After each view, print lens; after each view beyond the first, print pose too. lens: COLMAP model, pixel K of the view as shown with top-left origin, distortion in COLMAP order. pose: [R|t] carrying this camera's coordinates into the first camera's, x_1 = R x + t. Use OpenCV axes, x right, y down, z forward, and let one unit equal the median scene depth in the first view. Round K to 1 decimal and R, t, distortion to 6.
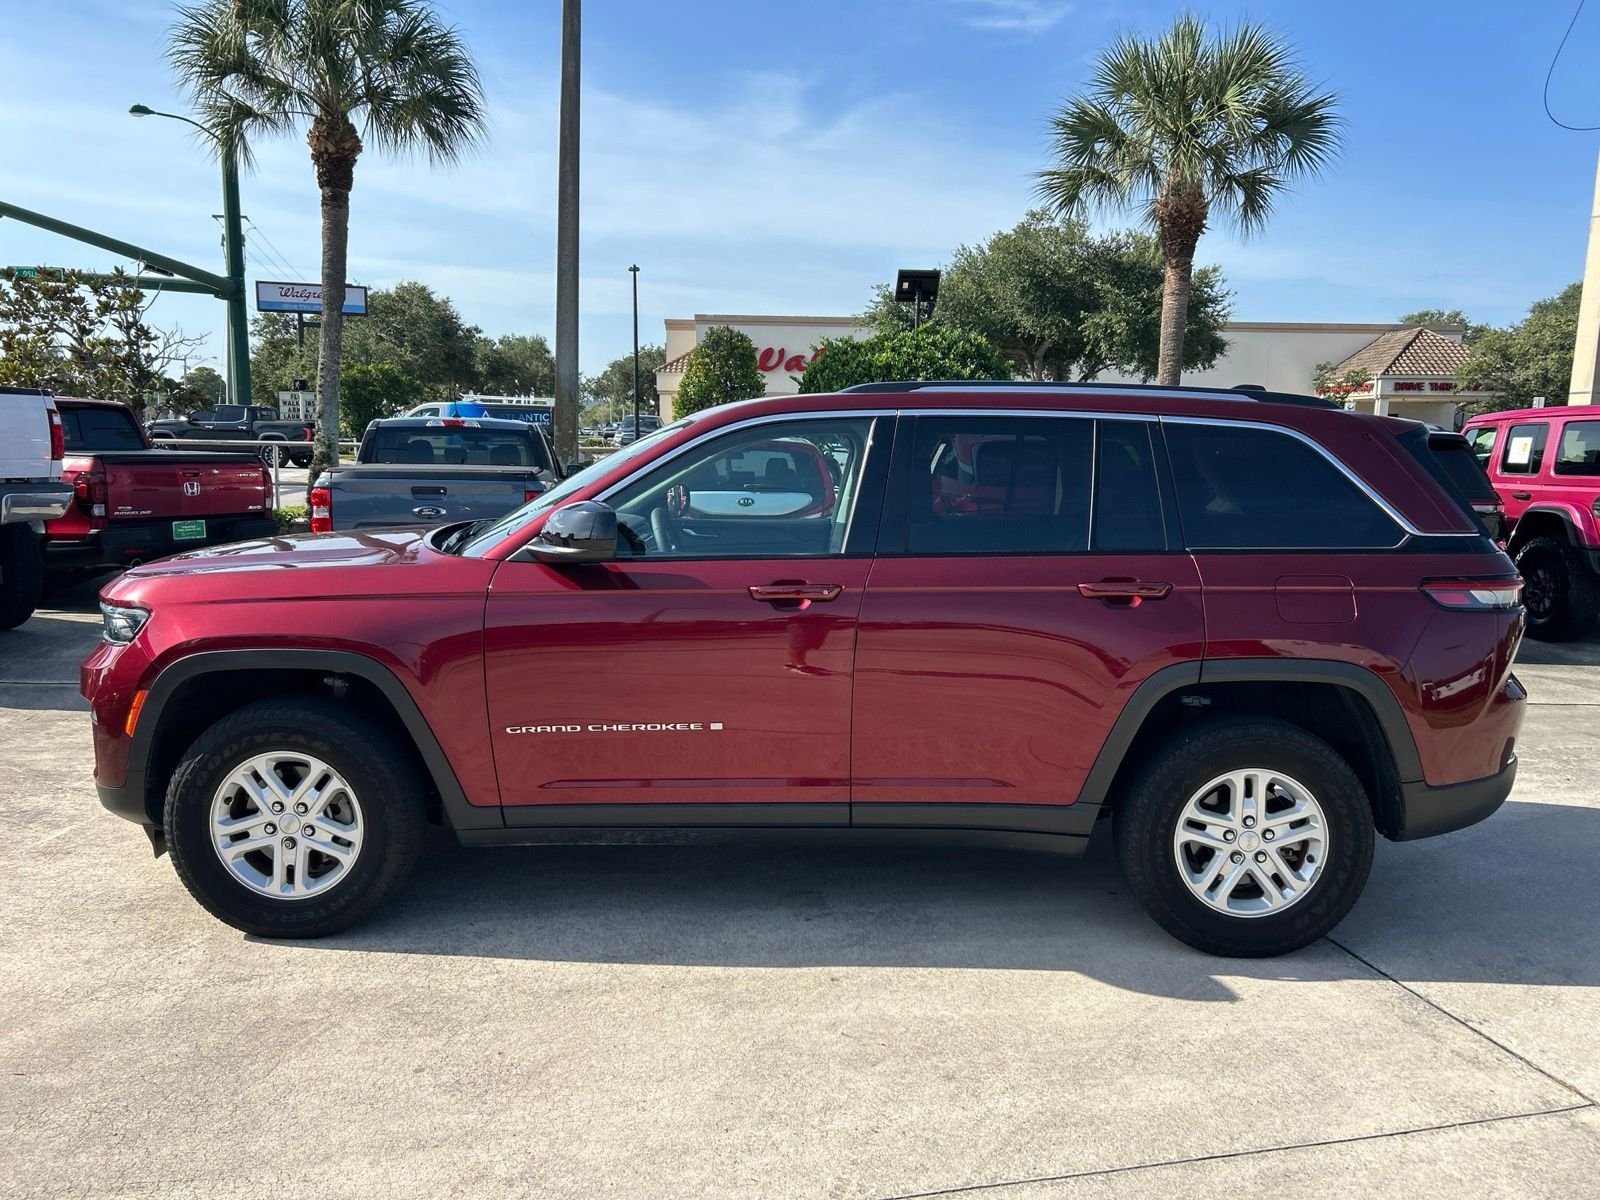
lens RADIAL K [[1252.0, 0, 839.5], [0, 1252.0, 593.8], [0, 0, 1]] dist [0.021294, 0.000800]
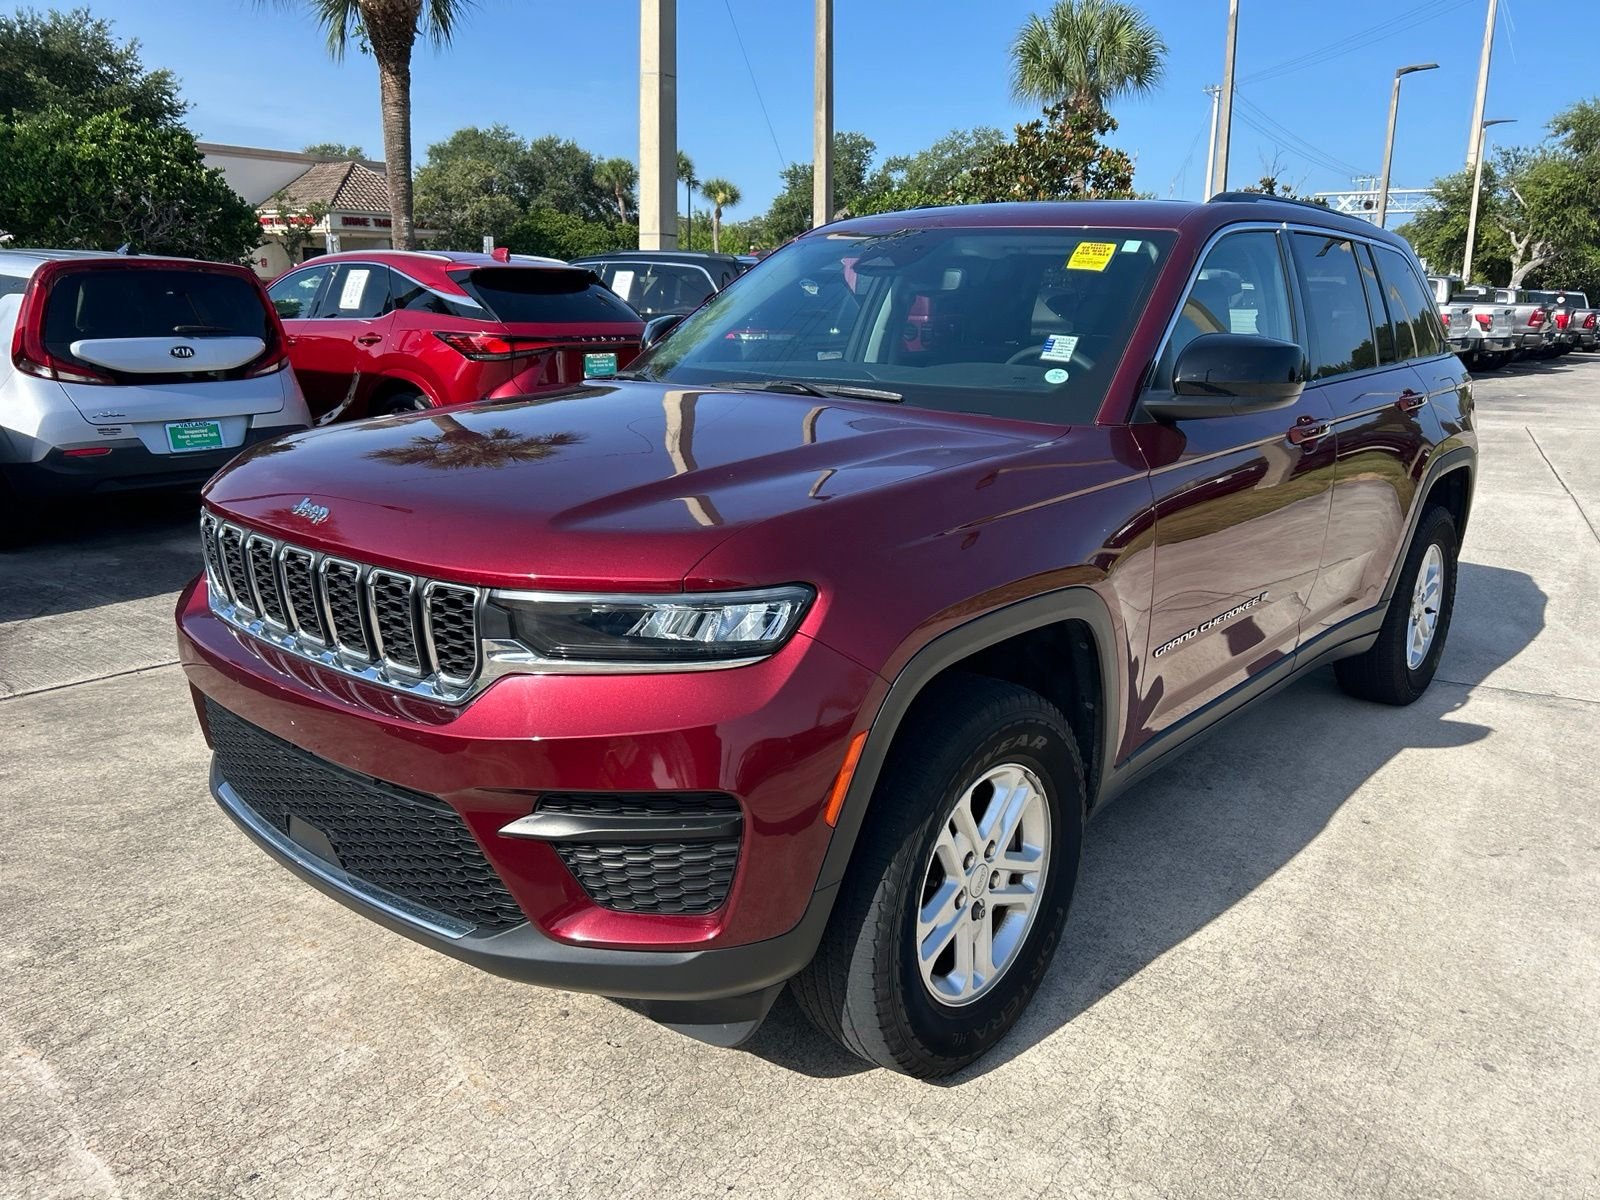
lens RADIAL K [[1213.0, 0, 794.7], [0, 1213.0, 590.4], [0, 0, 1]] dist [0.046280, -0.053322]
pose [[0.643509, -0.184099, 0.742969, -0.927040], [0.086691, 0.981929, 0.168224, -0.067802], [-0.760513, -0.043844, 0.647841, 0.694271]]
